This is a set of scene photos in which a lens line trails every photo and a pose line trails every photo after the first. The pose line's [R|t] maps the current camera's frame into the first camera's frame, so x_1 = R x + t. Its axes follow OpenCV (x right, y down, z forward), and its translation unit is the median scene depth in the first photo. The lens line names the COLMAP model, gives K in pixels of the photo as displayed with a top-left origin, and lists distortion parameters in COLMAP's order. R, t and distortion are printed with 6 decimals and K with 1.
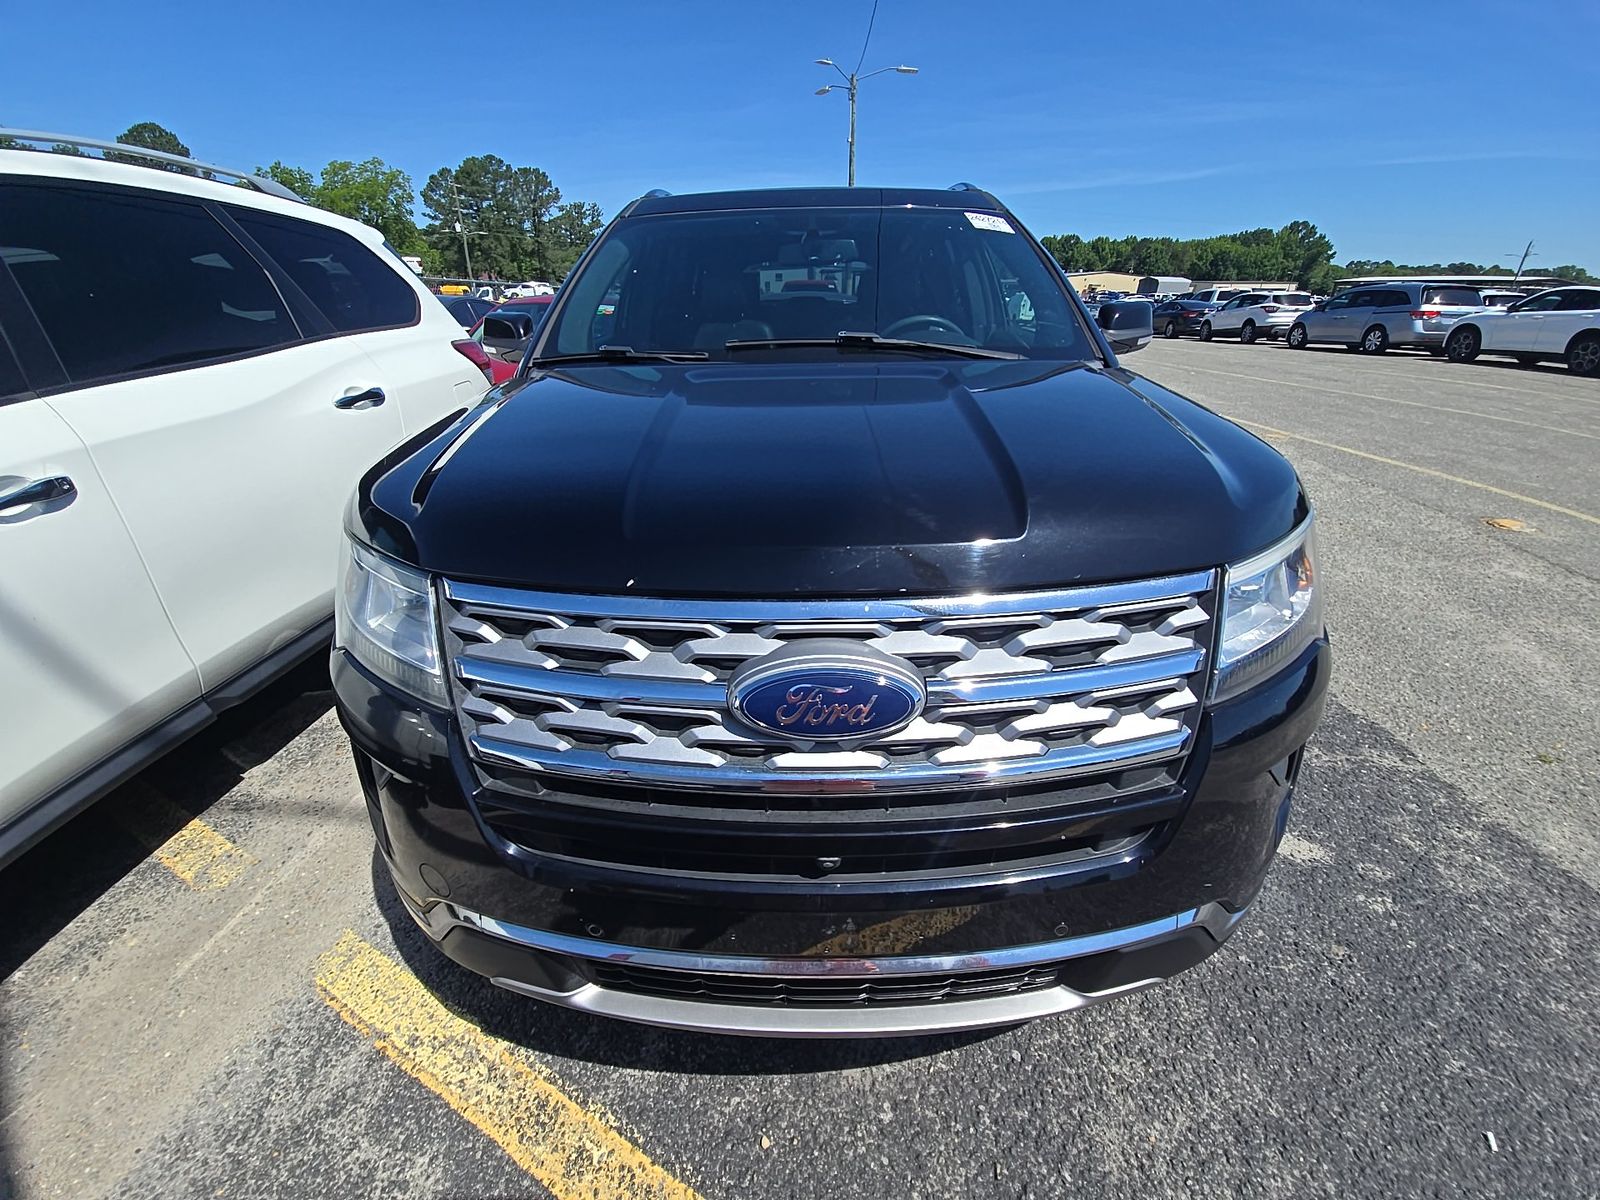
lens RADIAL K [[640.6, 0, 800.0], [0, 640.6, 600.0], [0, 0, 1]] dist [-0.013456, 0.000021]
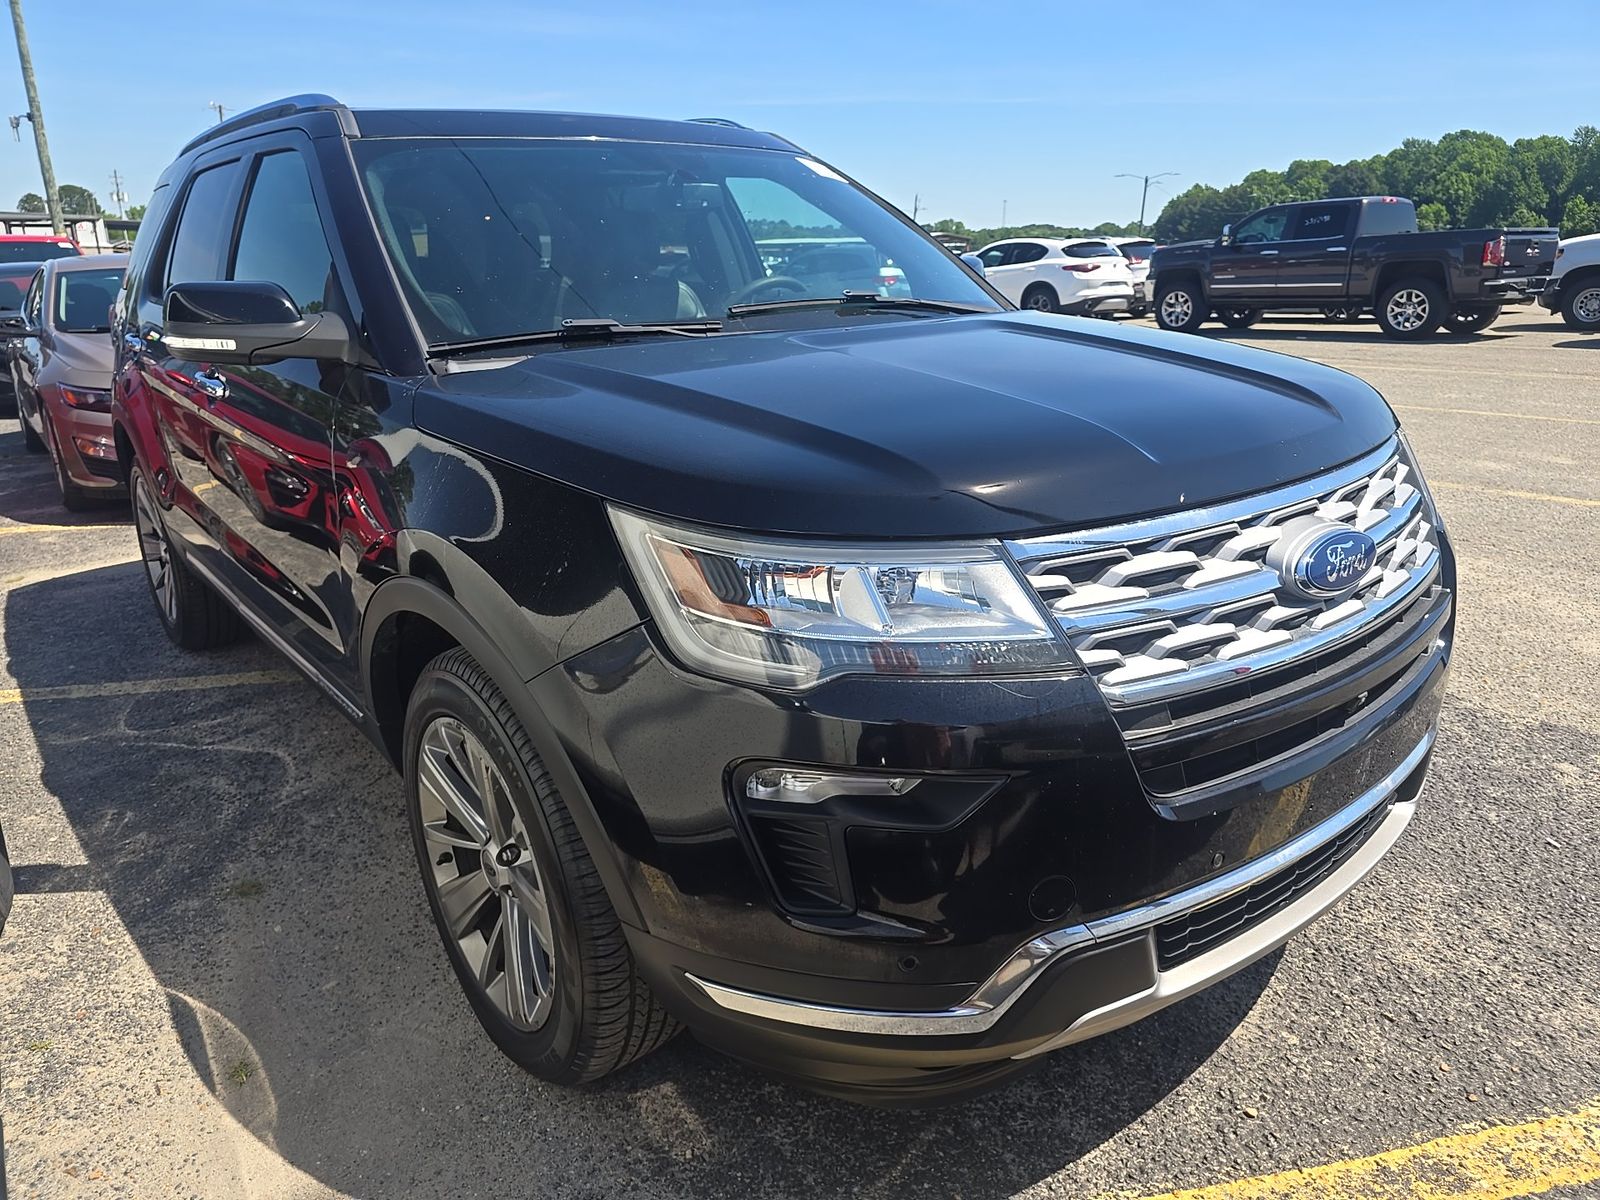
lens RADIAL K [[1085.8, 0, 800.0], [0, 1085.8, 600.0], [0, 0, 1]] dist [-0.005074, -0.000970]
pose [[0.767305, -0.188167, 0.613055, -1.345396], [0.274030, 0.960514, -0.048164, 0.033152], [-0.579785, 0.204952, 0.788571, -0.016357]]
